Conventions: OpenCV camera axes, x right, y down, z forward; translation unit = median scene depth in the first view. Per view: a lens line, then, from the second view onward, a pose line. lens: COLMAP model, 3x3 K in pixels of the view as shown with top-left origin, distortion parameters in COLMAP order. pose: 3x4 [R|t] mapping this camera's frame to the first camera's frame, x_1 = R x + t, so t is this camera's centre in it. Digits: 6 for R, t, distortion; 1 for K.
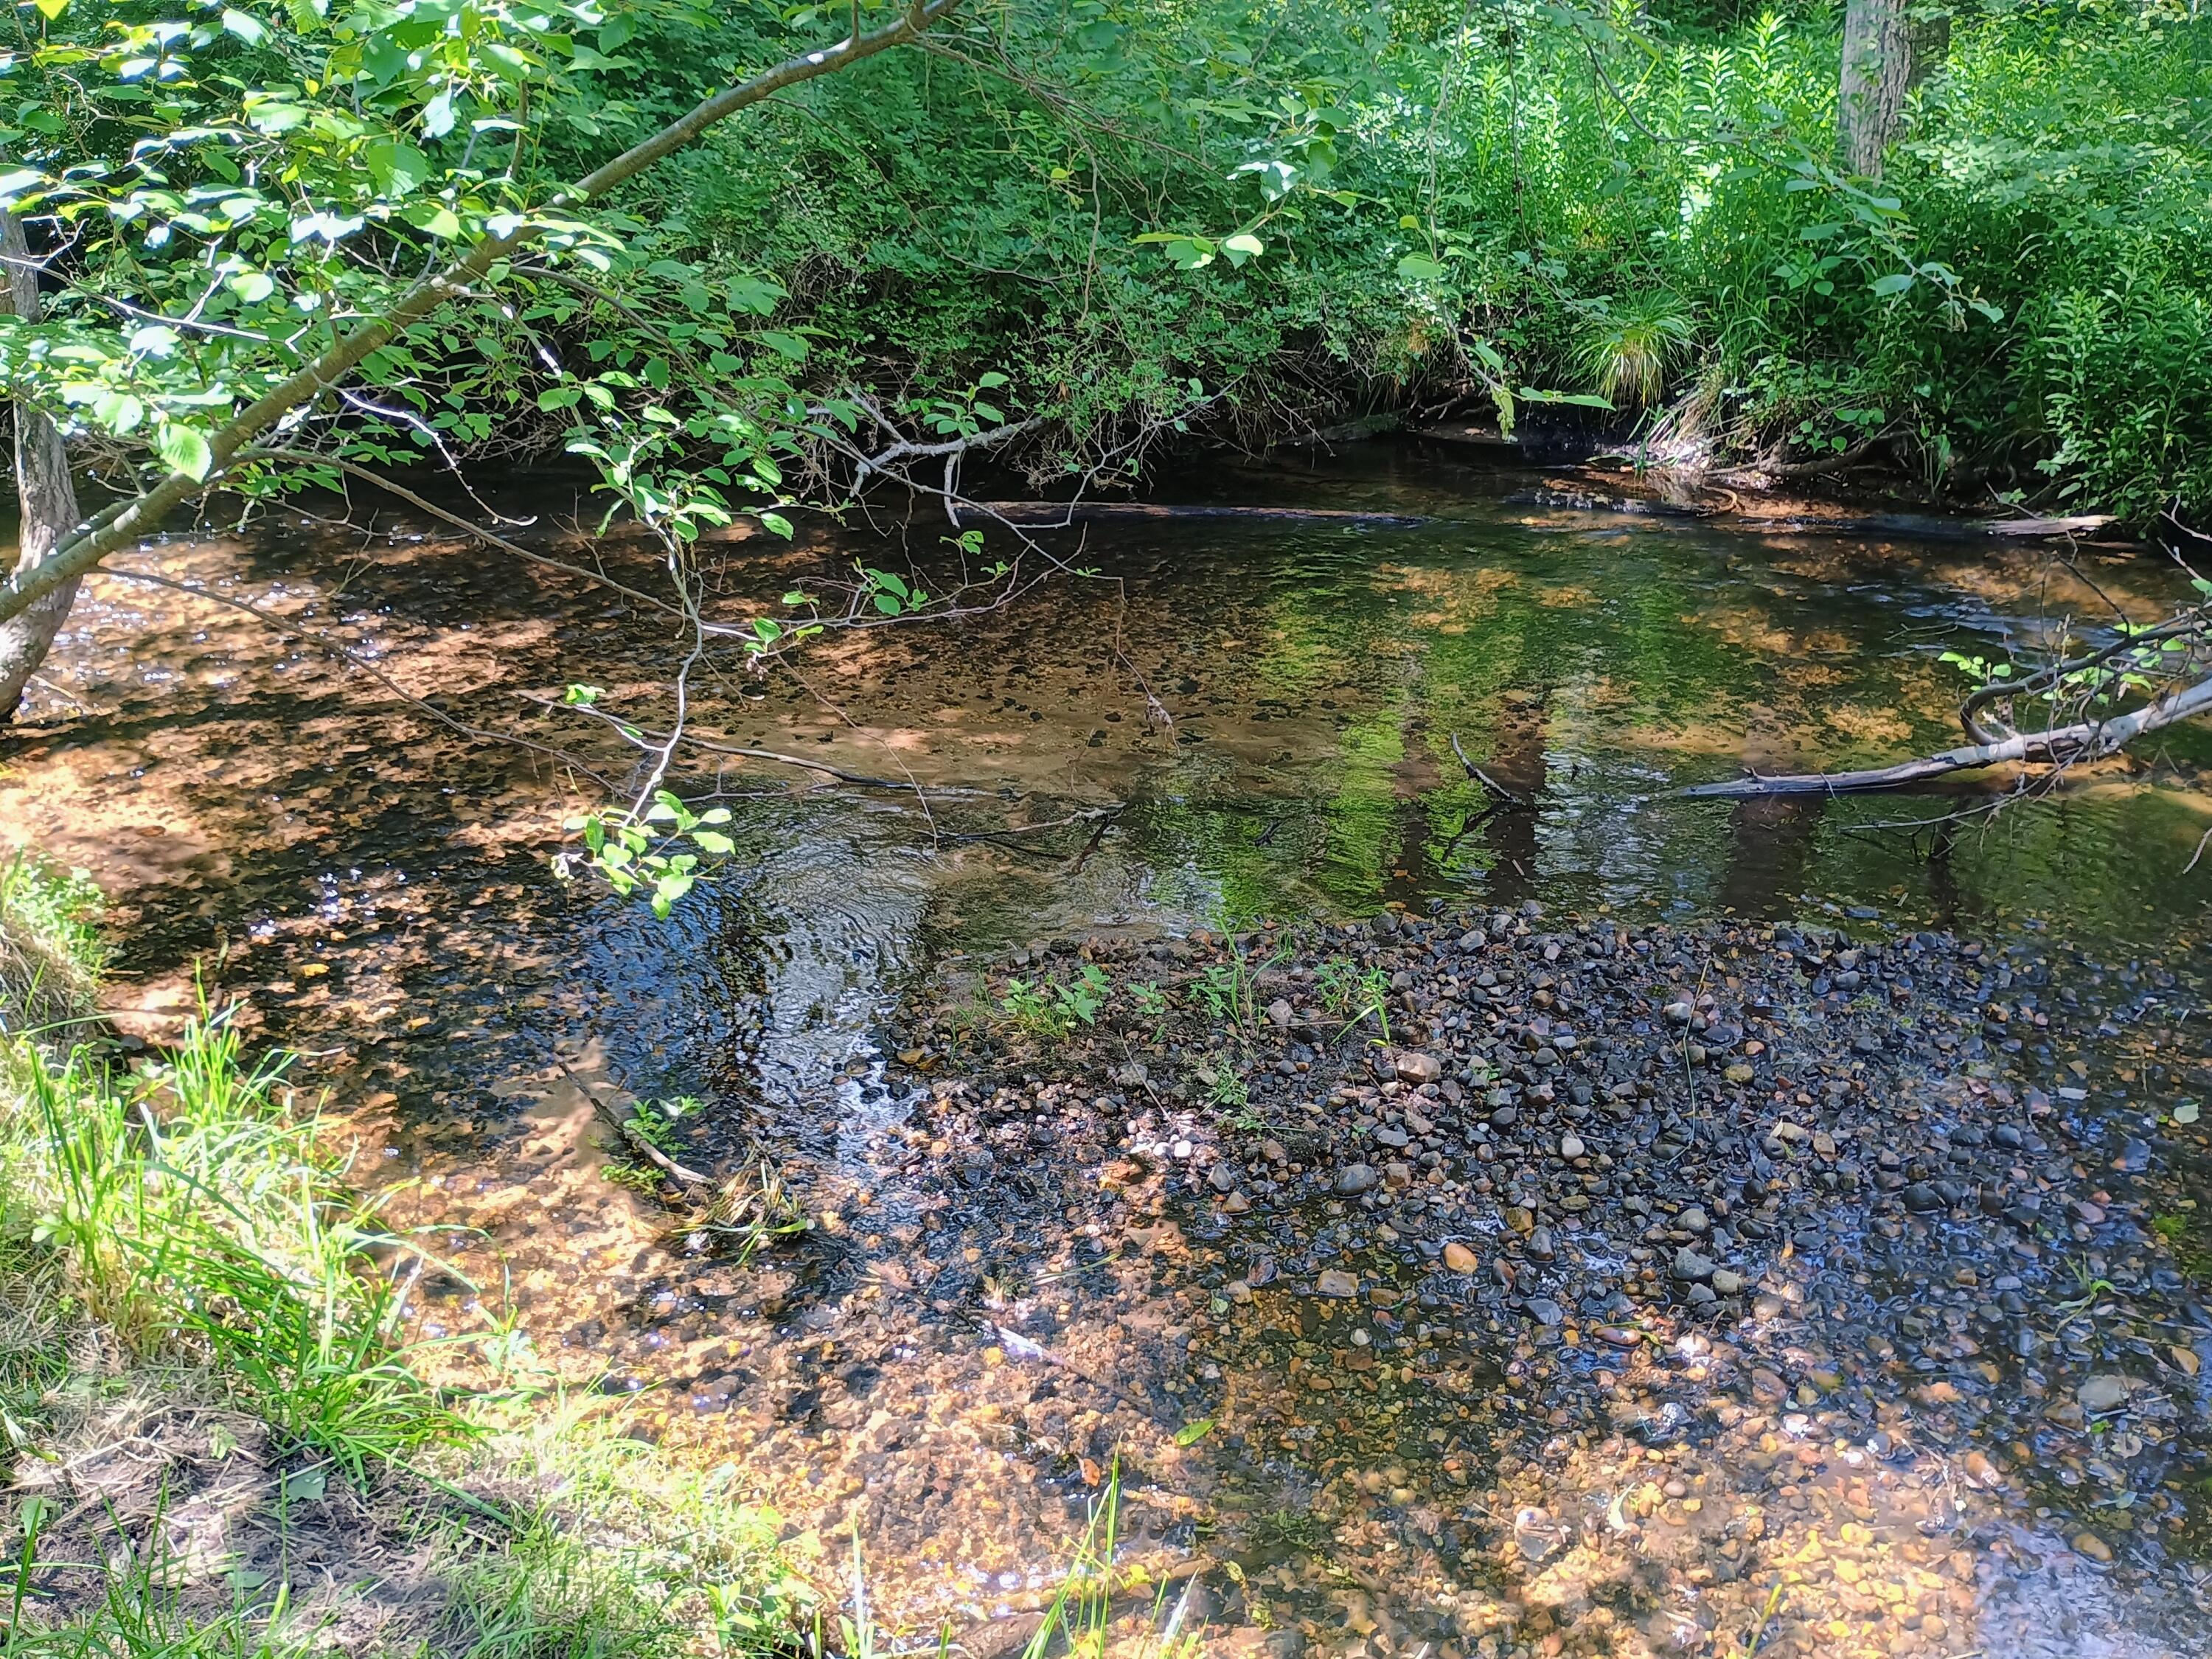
lens RADIAL K [[1920.7, 0, 1106.0], [0, 1920.7, 829.5], [0, 0, 1]] dist [0.050672, -0.078339]
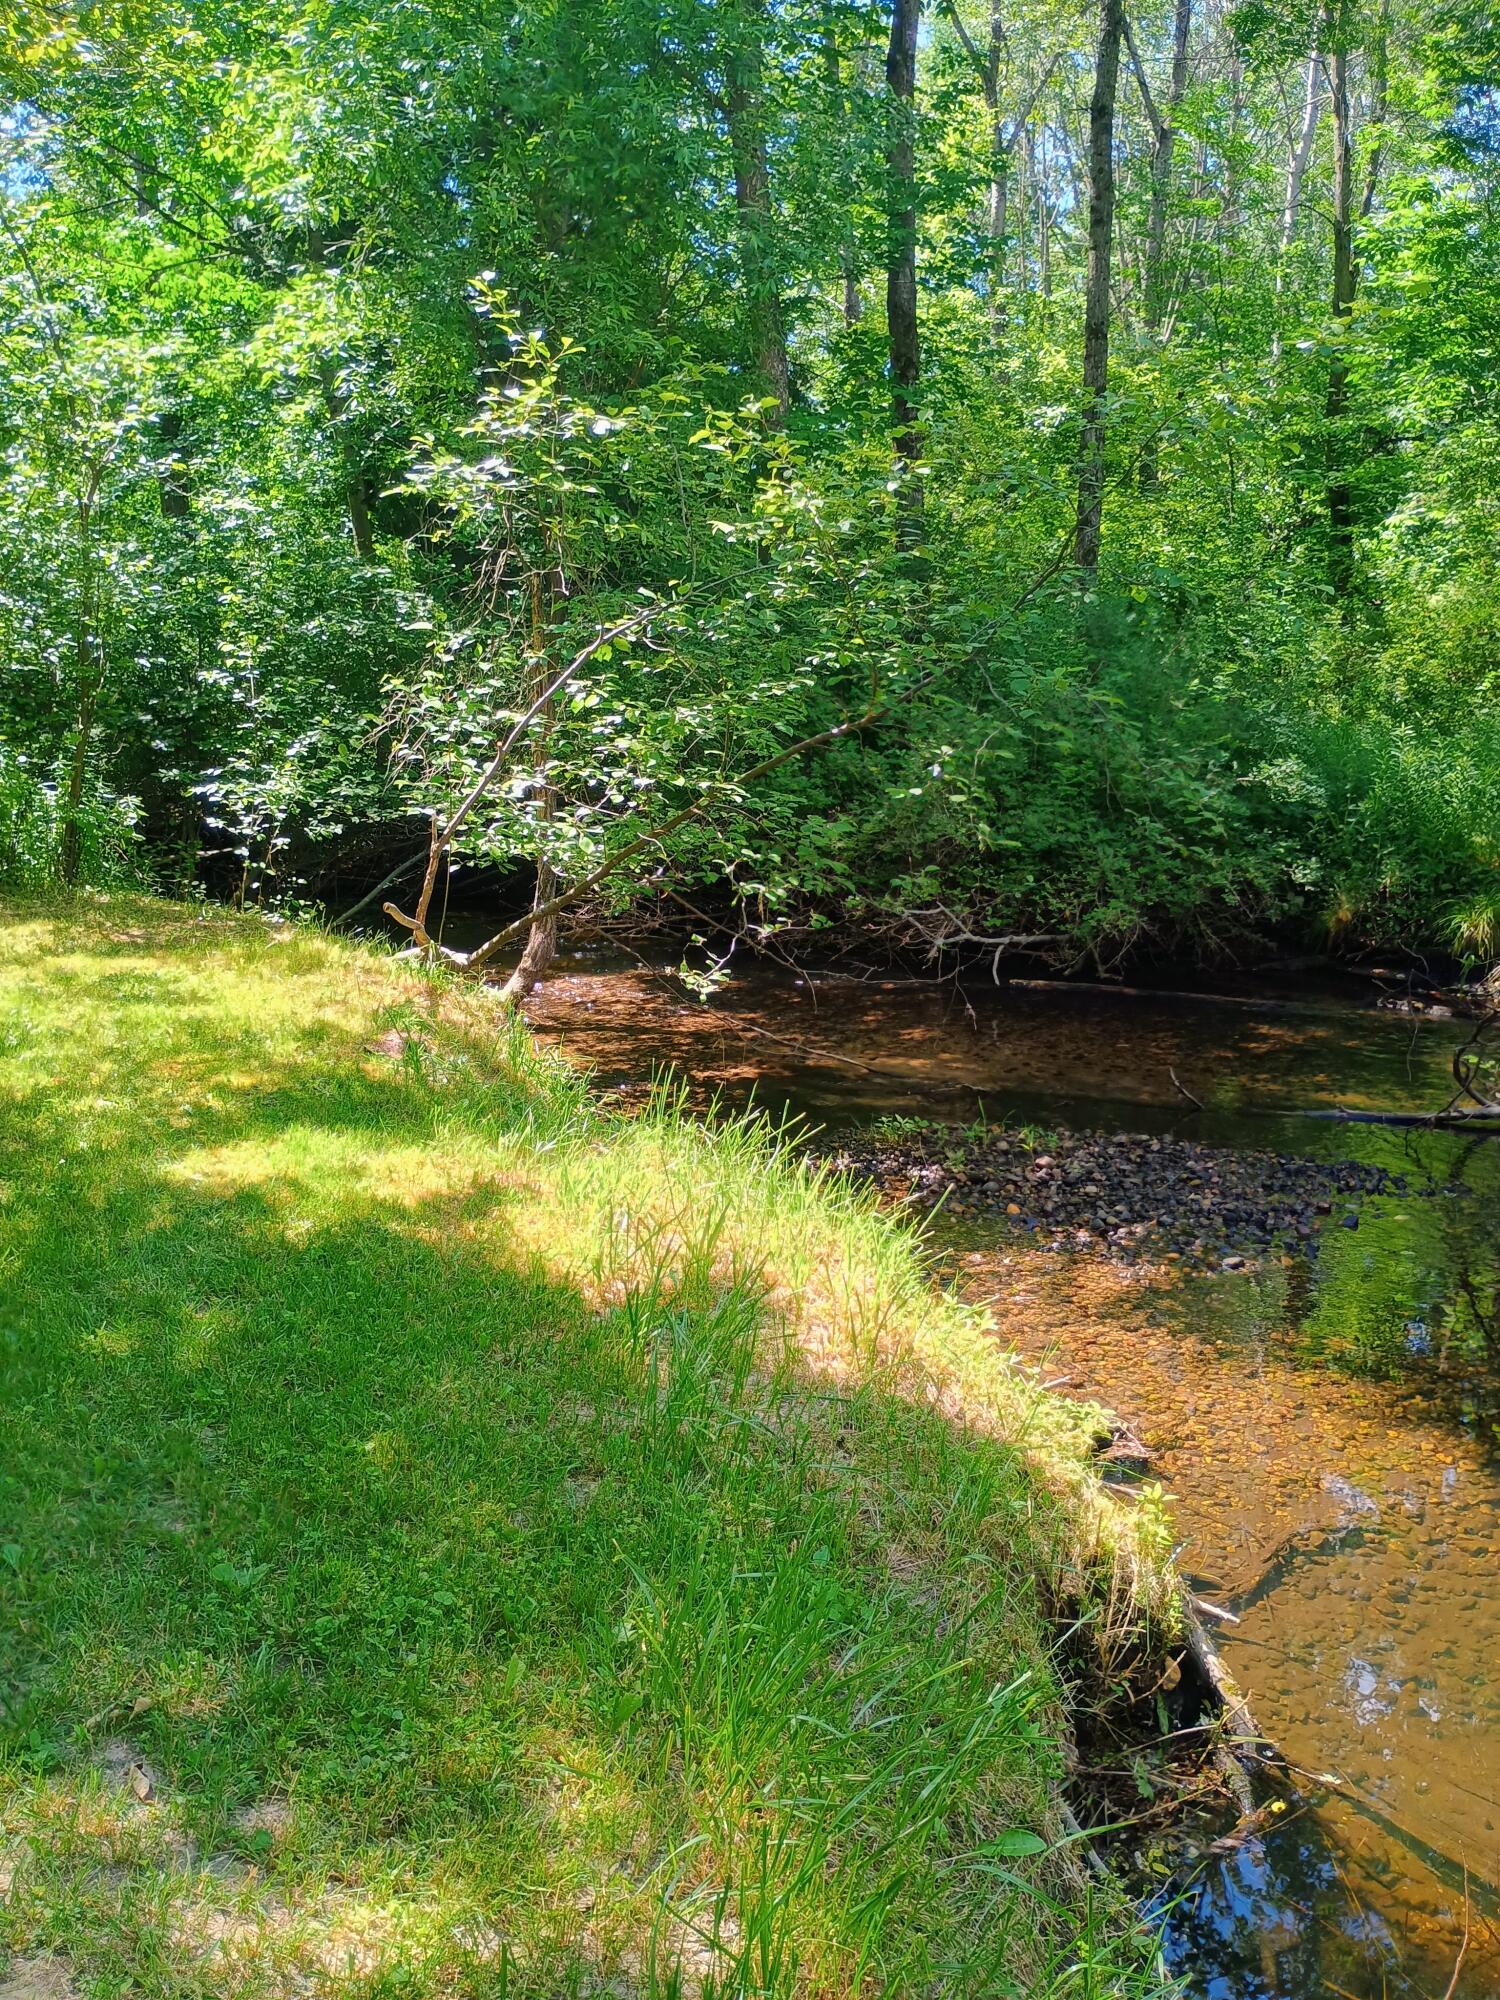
lens RADIAL K [[1736.6, 0, 751.6], [0, 1736.6, 963.1], [0, 0, 1]] dist [0.050672, -0.078339]
pose [[0.925291, 0.066919, -0.373307, 0.593781], [-0.157843, 0.962961, -0.218615, 0.399294], [0.344851, 0.261207, 0.901581, -0.989130]]
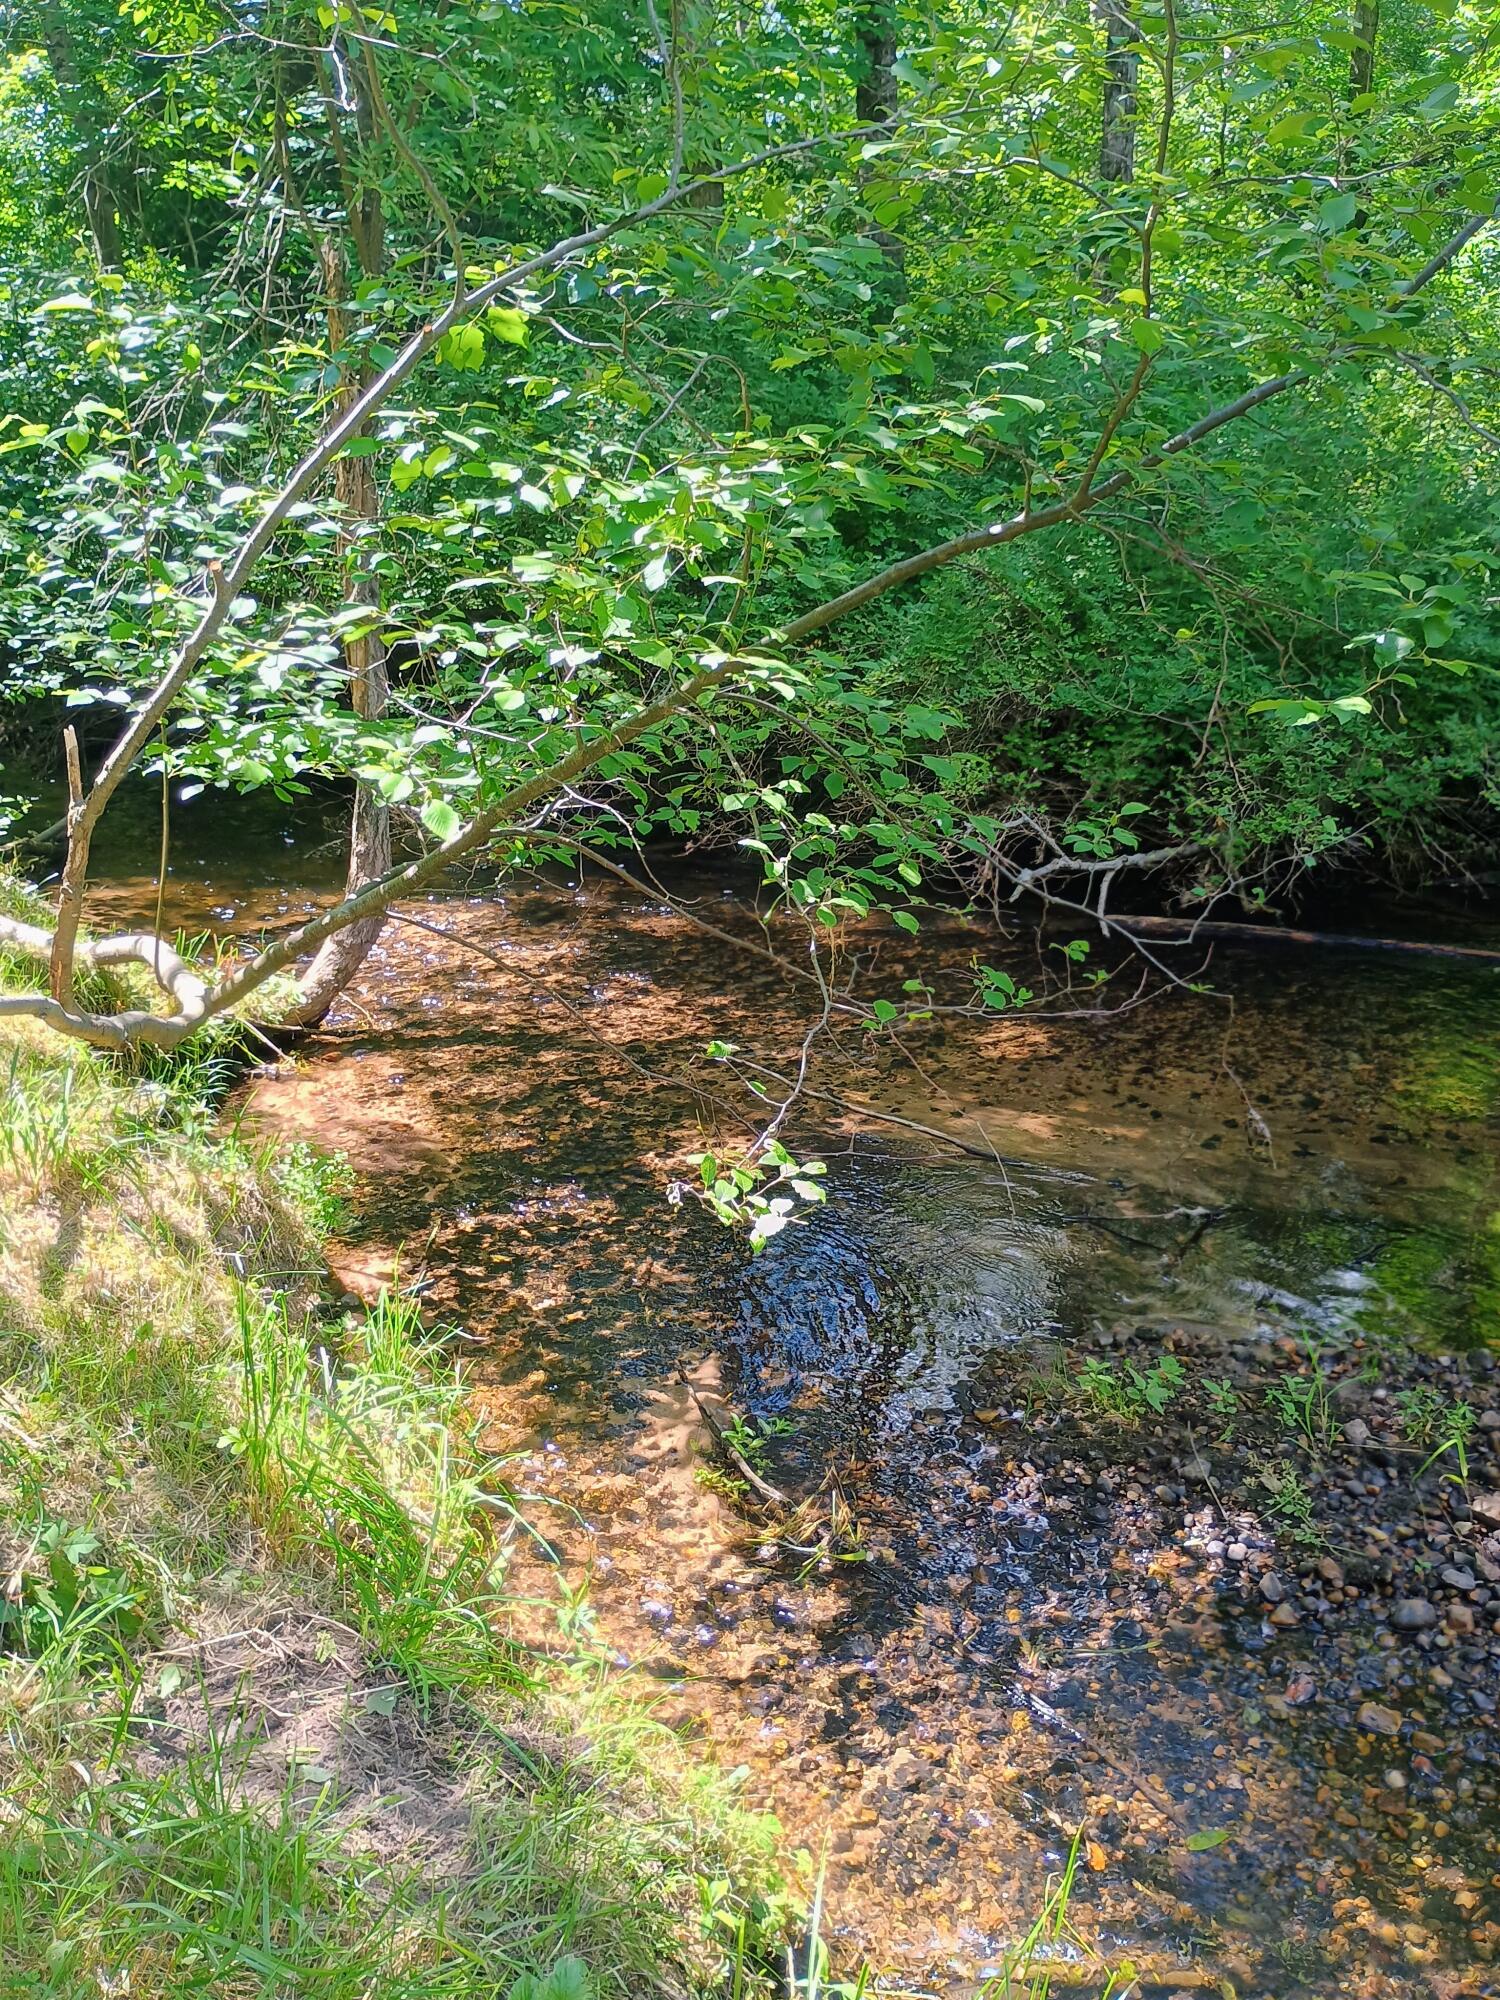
lens RADIAL K [[1736.6, 0, 751.6], [0, 1736.6, 963.1], [0, 0, 1]] dist [0.050672, -0.078339]
pose [[0.953237, 0.086144, -0.289686, 0.036168], [-0.124479, 0.985348, -0.116595, -0.001171], [0.275398, 0.147202, 0.949993, 0.001037]]
